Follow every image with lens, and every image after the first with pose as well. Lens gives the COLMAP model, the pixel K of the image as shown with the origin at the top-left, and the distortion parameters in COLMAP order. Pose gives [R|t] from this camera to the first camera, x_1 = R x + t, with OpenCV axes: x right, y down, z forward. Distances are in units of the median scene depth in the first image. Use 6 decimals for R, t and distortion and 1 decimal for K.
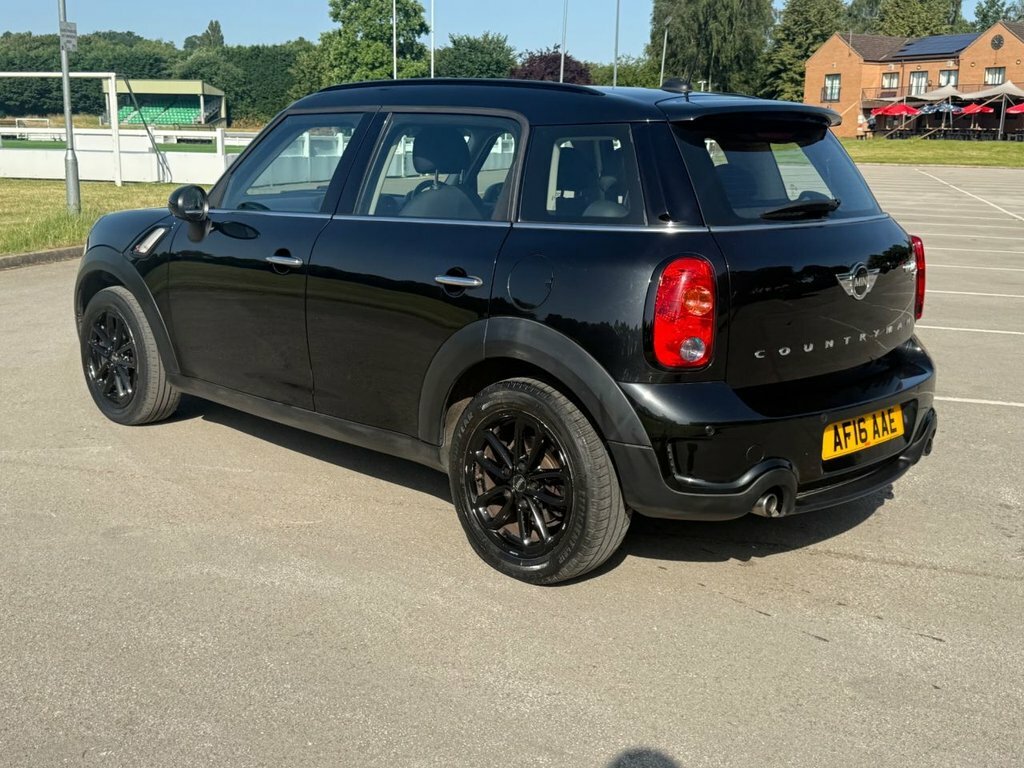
lens RADIAL K [[1164.4, 0, 510.0], [0, 1164.4, 388.8], [0, 0, 1]] dist [0.077531, 0.000000]
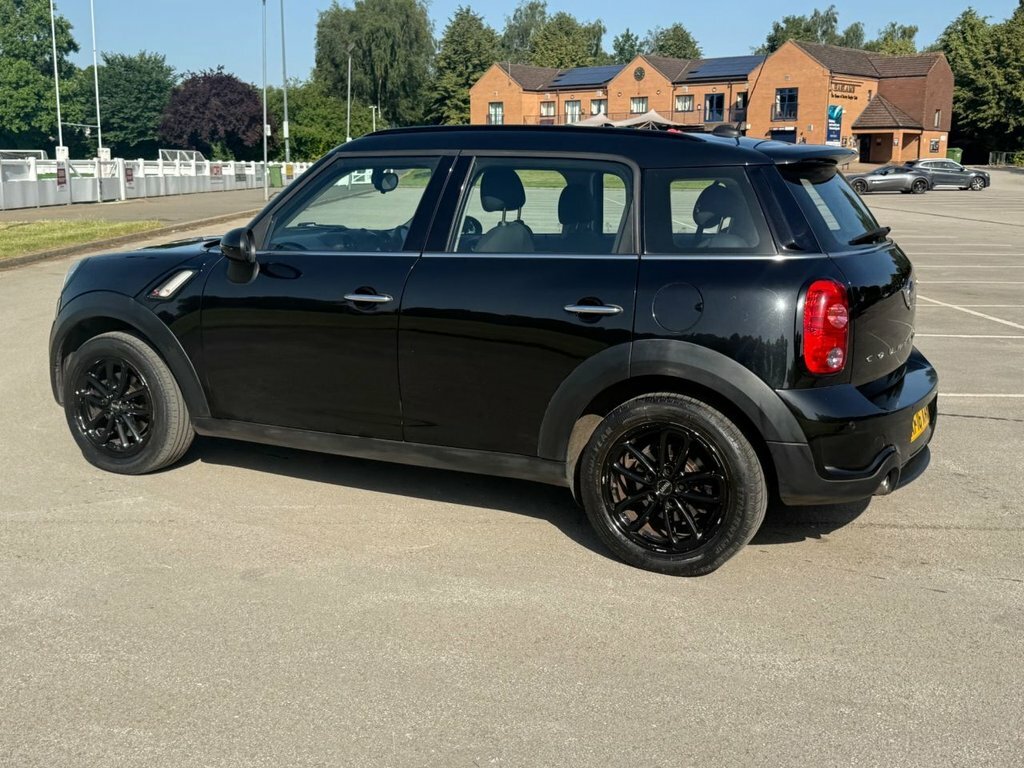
lens RADIAL K [[1164.4, 0, 511.8], [0, 1164.4, 389.0], [0, 0, 1]] dist [0.077531, 0.000000]
pose [[0.954130, -0.066469, 0.291920, -0.339777], [0.071495, 0.997419, -0.006573, -0.012074], [-0.290730, 0.027142, 0.956420, -0.022872]]
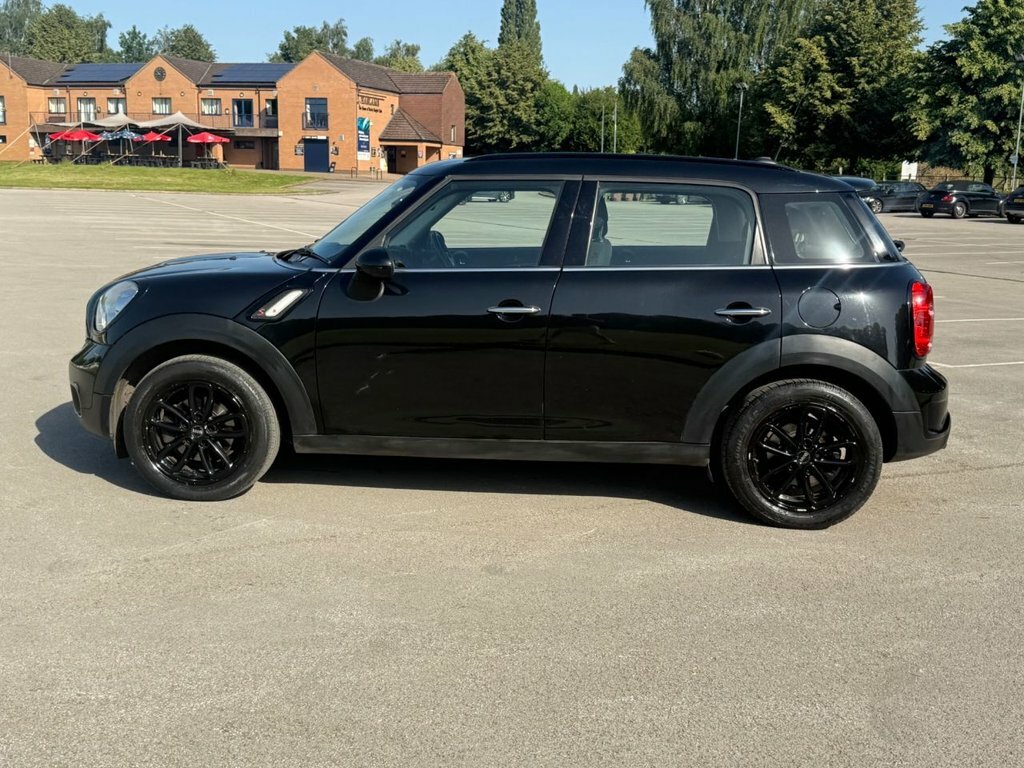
lens RADIAL K [[1164.4, 0, 522.7], [0, 1164.4, 384.8], [0, 0, 1]] dist [0.077531, 0.000000]
pose [[0.759276, -0.116098, 0.640329, -0.815724], [0.130214, 0.991163, 0.025305, -0.059052], [-0.637608, 0.064167, 0.767684, 0.126552]]
